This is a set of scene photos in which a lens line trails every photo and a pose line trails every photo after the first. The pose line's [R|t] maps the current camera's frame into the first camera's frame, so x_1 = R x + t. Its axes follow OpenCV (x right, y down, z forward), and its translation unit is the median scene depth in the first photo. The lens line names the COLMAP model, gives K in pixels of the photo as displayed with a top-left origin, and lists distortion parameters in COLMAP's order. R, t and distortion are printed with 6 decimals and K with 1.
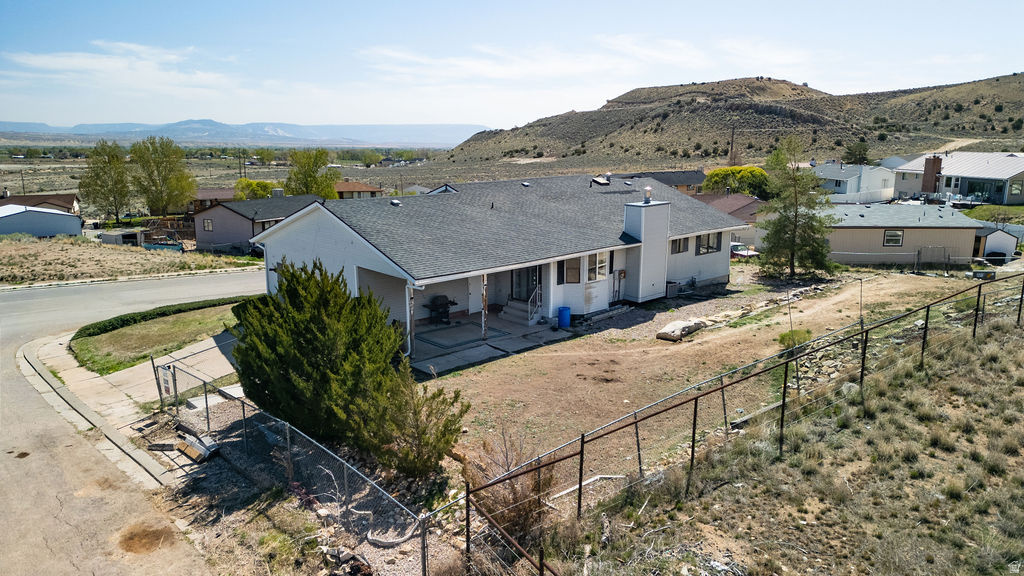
lens RADIAL K [[704.5, 0, 517.7], [0, 704.5, 285.7], [0, 0, 1]] dist [0.056379, -0.052828]
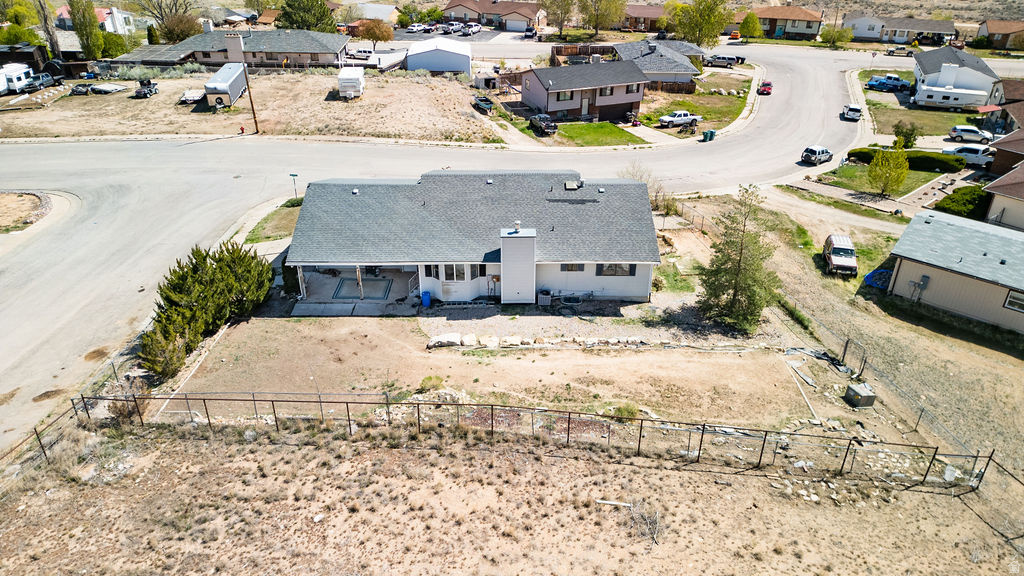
lens RADIAL K [[704.5, 0, 517.7], [0, 704.5, 285.7], [0, 0, 1]] dist [0.056379, -0.052828]
pose [[0.736686, 0.340076, -0.584501, 0.248312], [-0.144567, 0.923566, 0.355144, -0.124263], [0.660601, -0.177130, 0.729542, 0.019374]]
